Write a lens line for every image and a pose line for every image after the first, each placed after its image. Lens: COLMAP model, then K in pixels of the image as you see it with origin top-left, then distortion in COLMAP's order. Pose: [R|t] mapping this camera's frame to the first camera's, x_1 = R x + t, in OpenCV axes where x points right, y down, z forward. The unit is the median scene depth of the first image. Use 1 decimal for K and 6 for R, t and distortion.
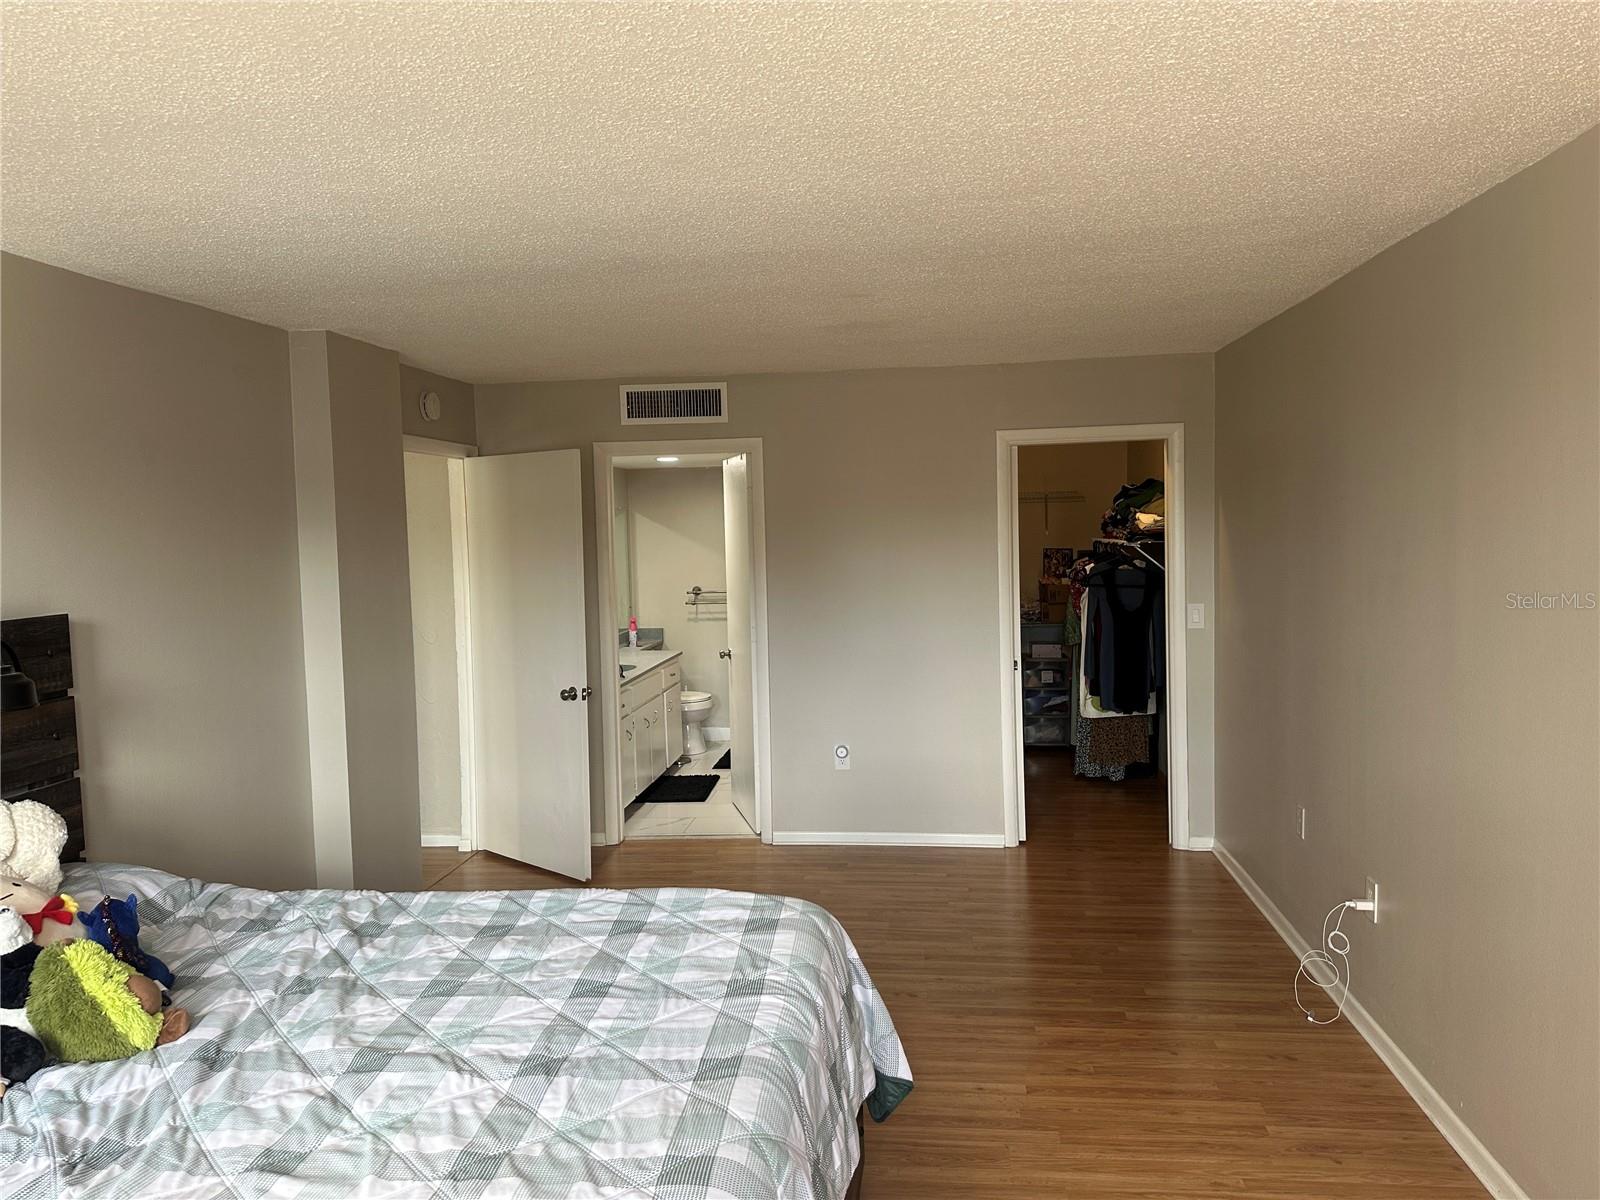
lens RADIAL K [[1161.0, 0, 800.0], [0, 1161.0, 600.0], [0, 0, 1]] dist [0.072368, -0.077539]
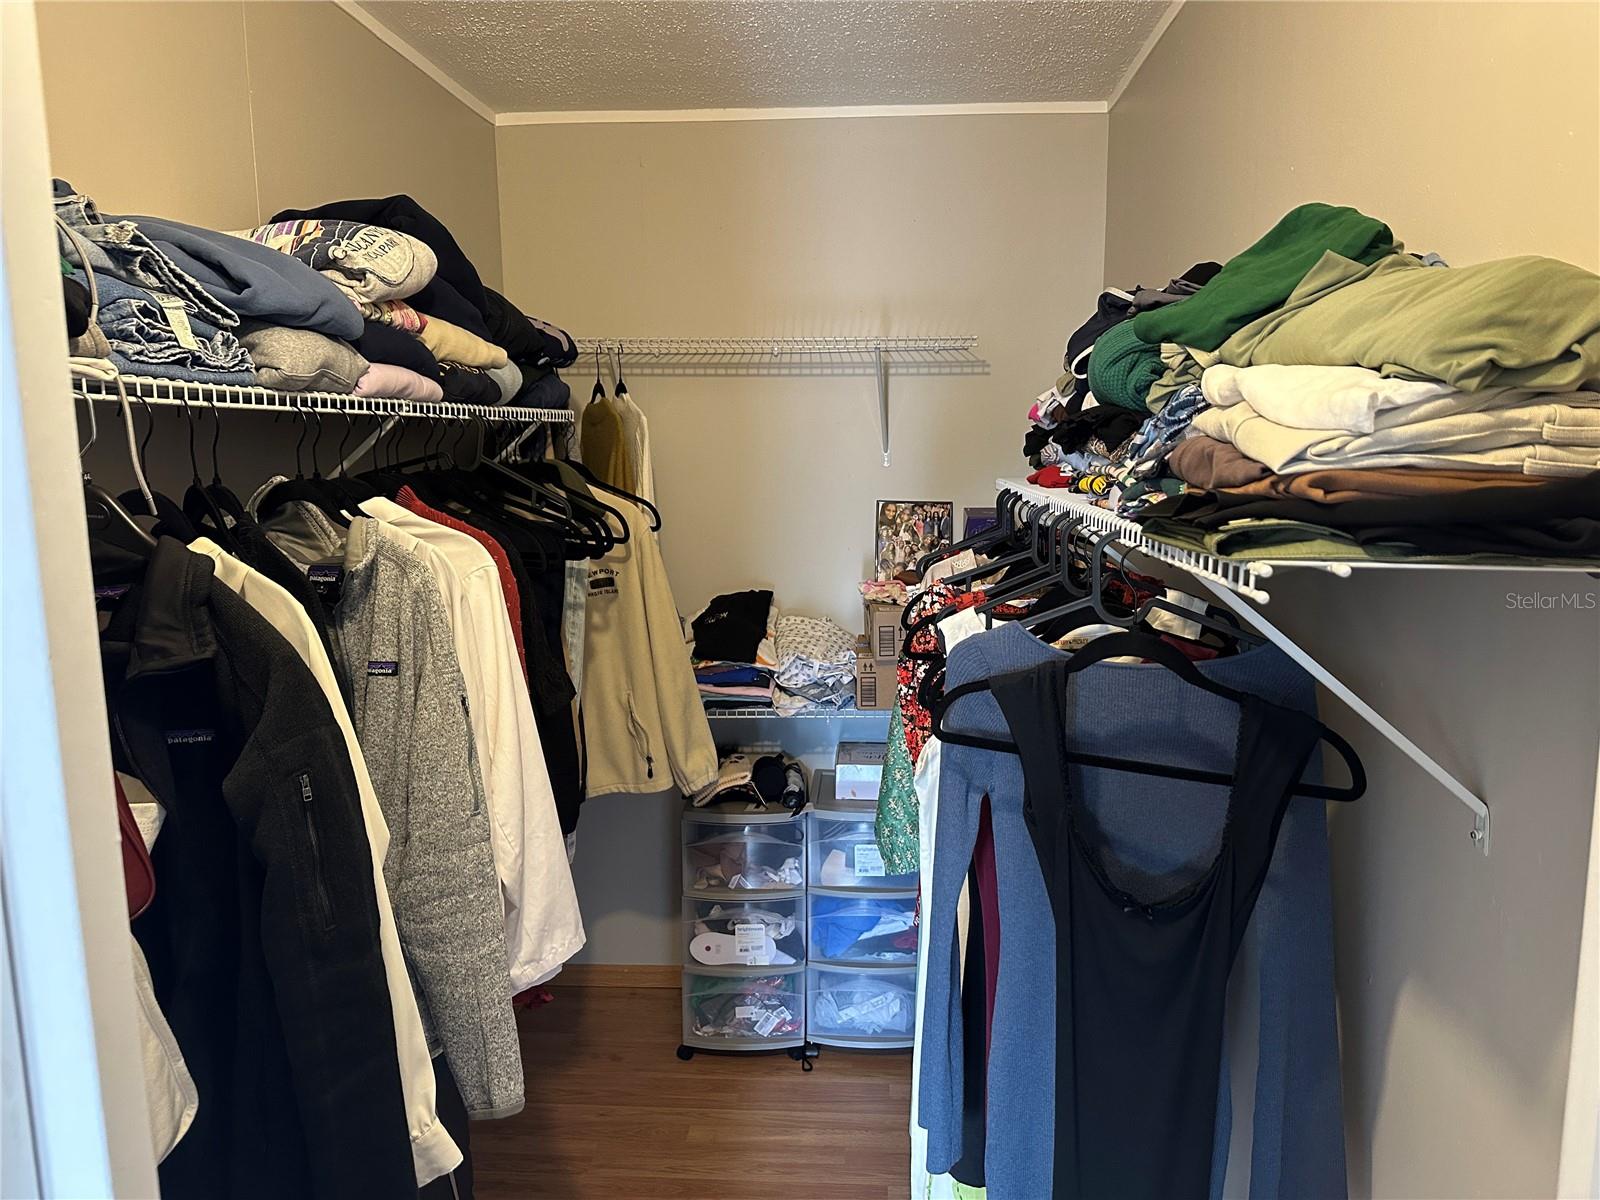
lens RADIAL K [[1161.0, 0, 800.0], [0, 1161.0, 600.0], [0, 0, 1]] dist [0.072368, -0.077539]
pose [[0.998724, 0.011387, 0.049192, 0.193999], [-0.015026, 0.997126, 0.074253, -0.046195], [-0.048206, -0.074897, 0.996025, 0.729743]]
